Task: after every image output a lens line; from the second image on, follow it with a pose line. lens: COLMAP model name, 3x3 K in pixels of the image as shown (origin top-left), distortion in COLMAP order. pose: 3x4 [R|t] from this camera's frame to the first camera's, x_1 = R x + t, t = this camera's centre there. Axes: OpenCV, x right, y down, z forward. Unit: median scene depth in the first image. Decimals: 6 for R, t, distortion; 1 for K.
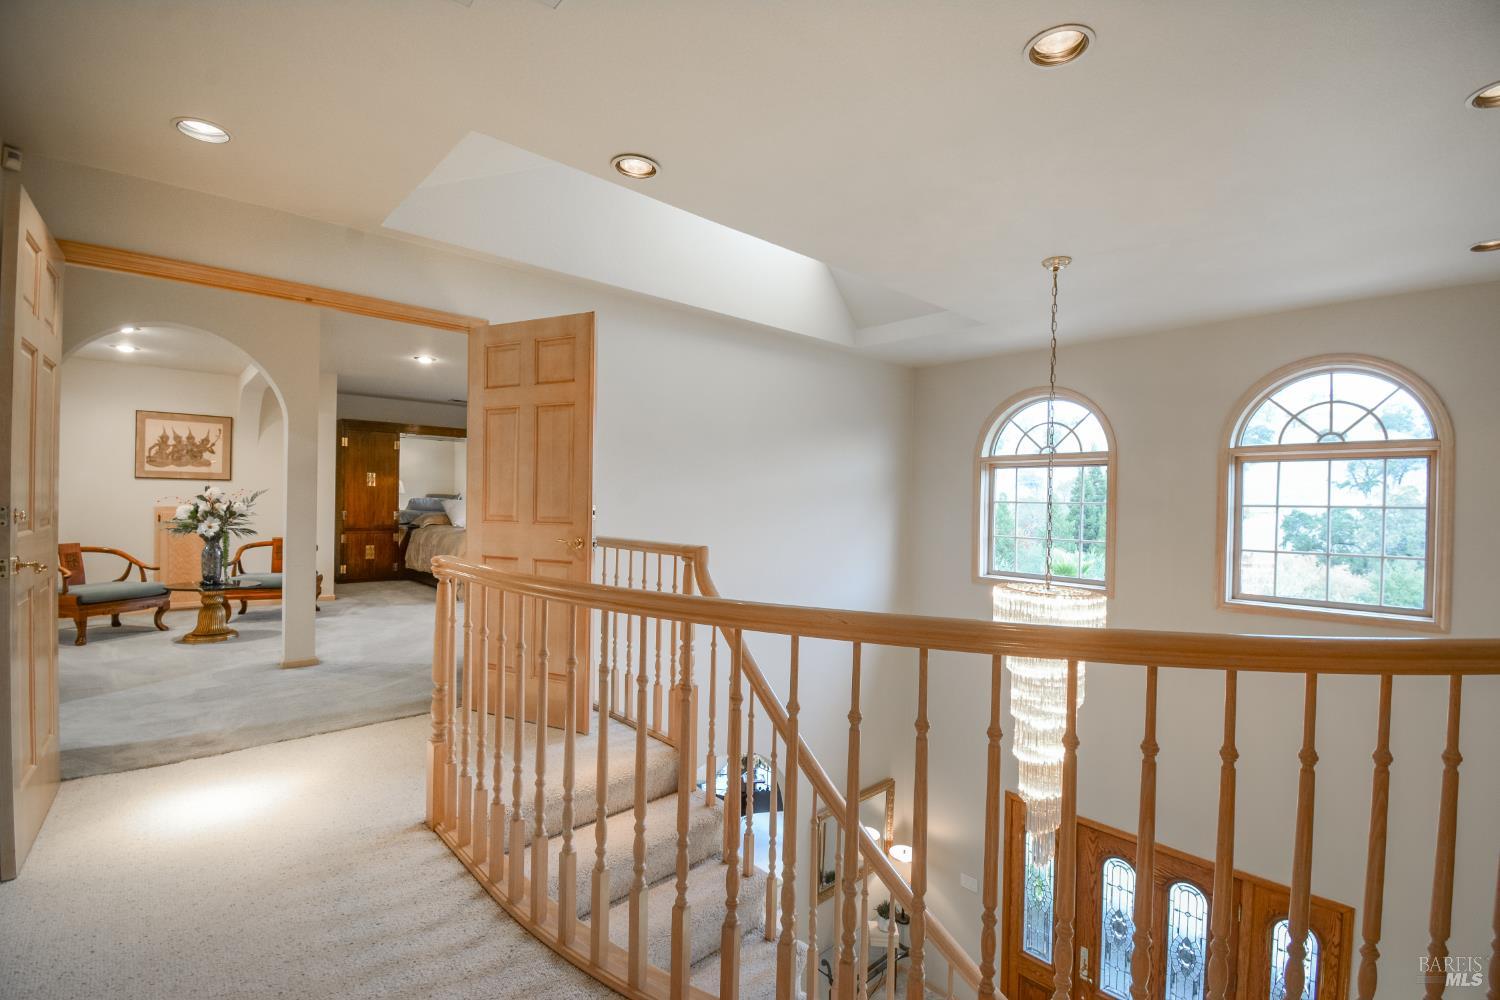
lens RADIAL K [[667.7, 0, 759.5], [0, 667.7, 496.2], [0, 0, 1]] dist [-0.007286, -0.012297]
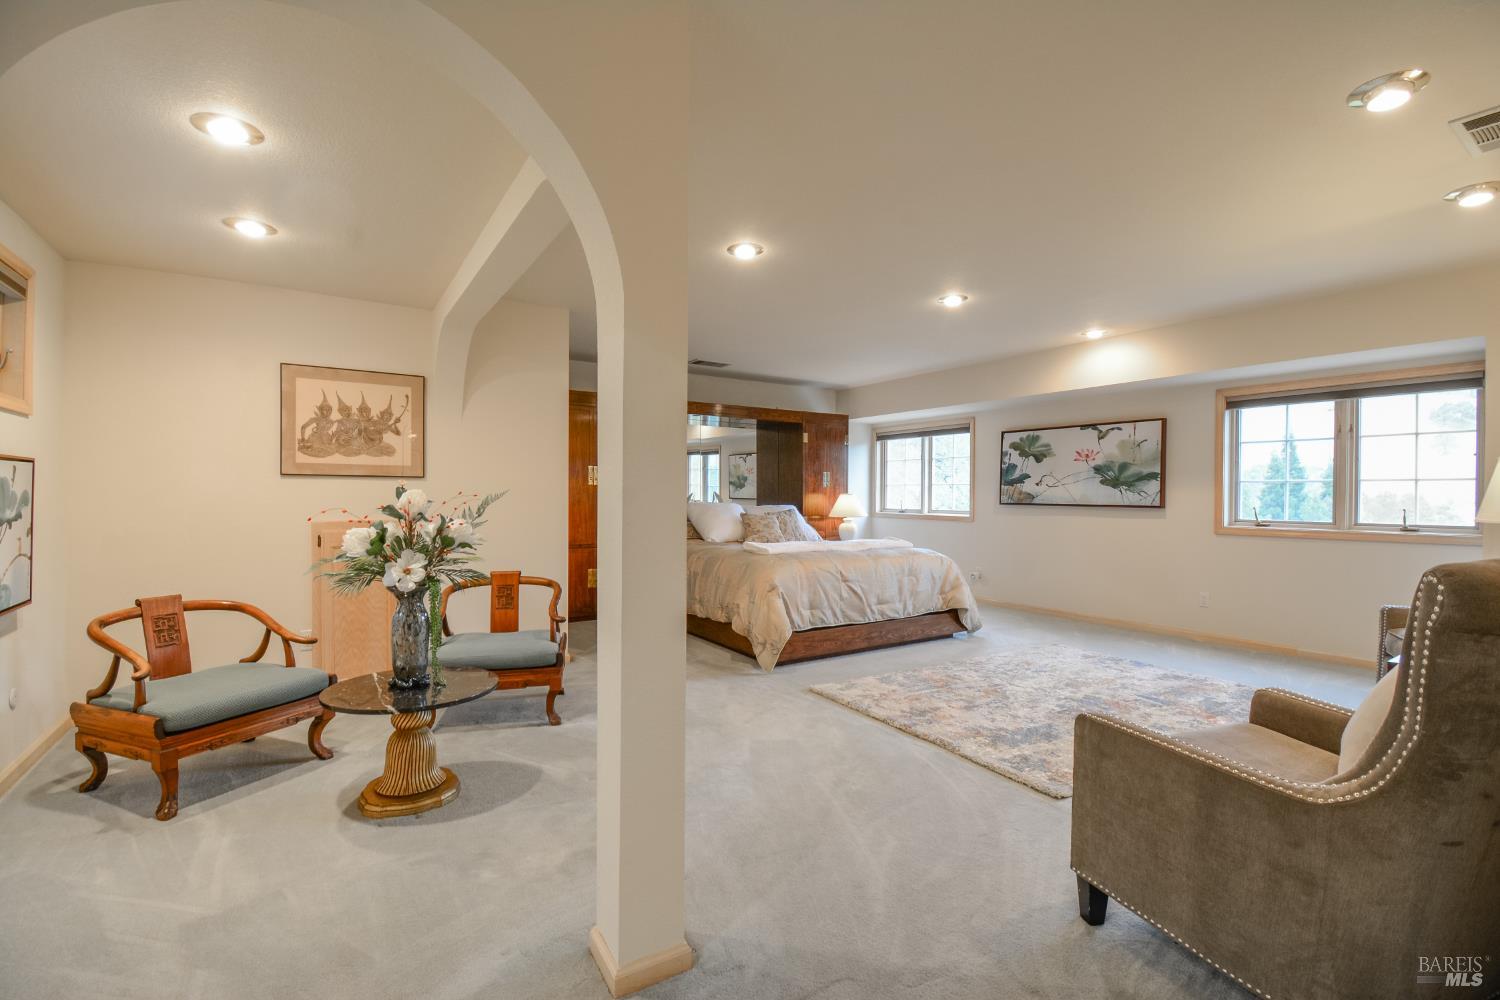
lens RADIAL K [[667.7, 0, 762.7], [0, 667.7, 492.6], [0, 0, 1]] dist [-0.007286, -0.012297]
pose [[0.986642, -0.011258, -0.162515, -0.501013], [0.011000, 0.999936, -0.002490, -0.006839], [0.162533, 0.000669, 0.986703, 0.567671]]
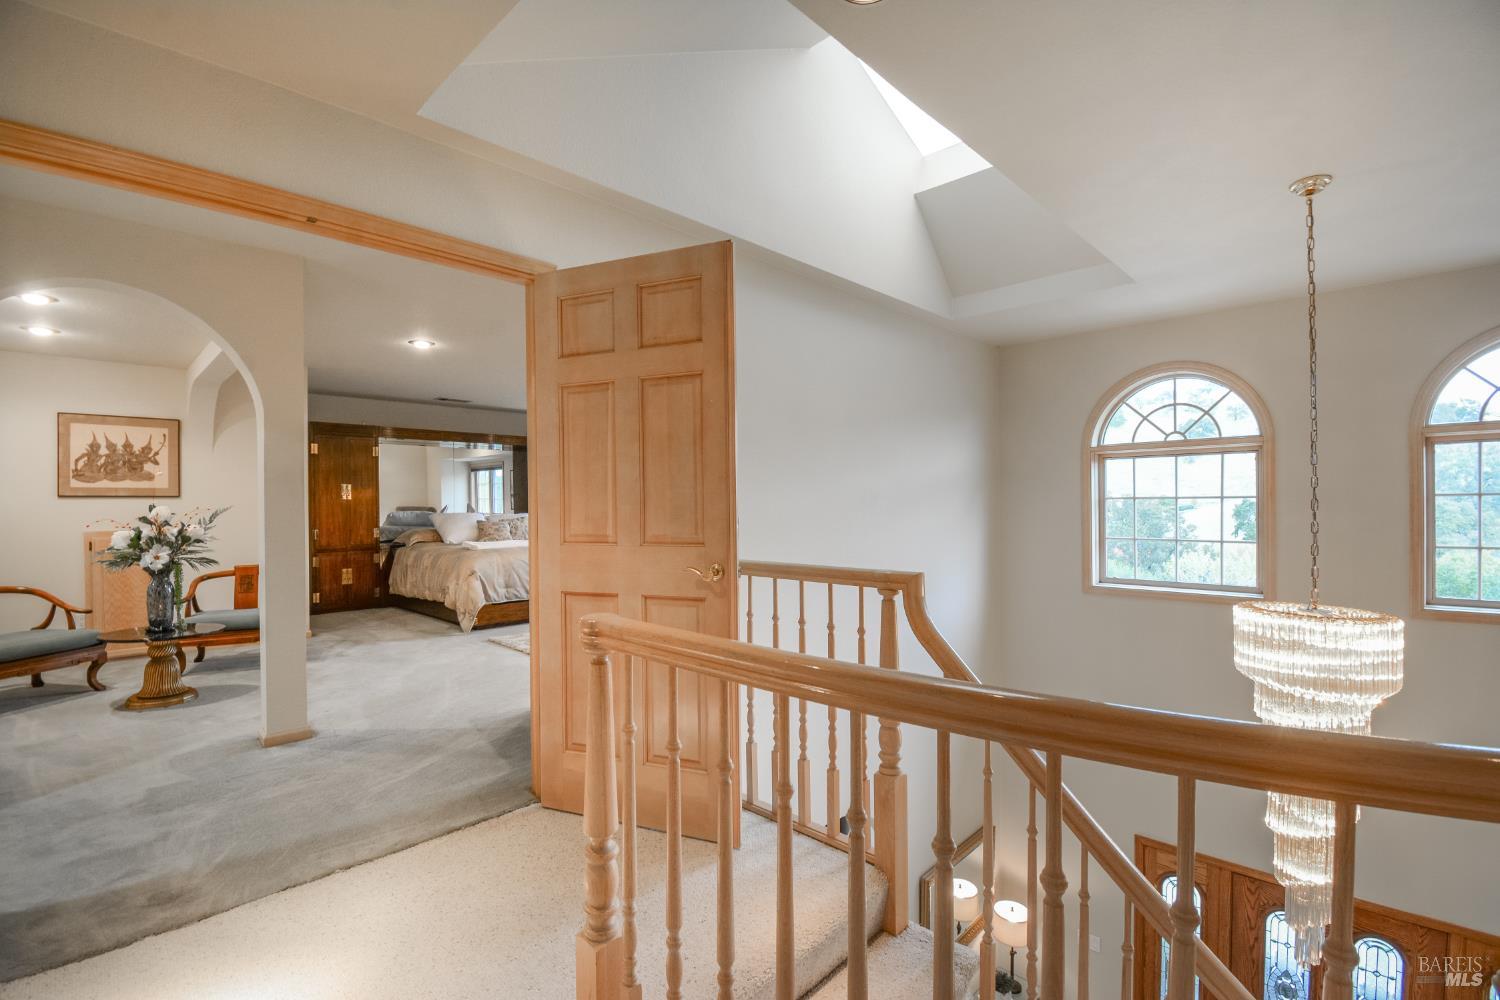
lens RADIAL K [[667.7, 0, 756.1], [0, 667.7, 497.5], [0, 0, 1]] dist [-0.007286, -0.012297]
pose [[0.998284, -0.026469, 0.052237, -0.170877], [0.026641, 0.999642, -0.002593, -0.002973], [-0.052149, 0.003980, 0.998631, 0.194527]]
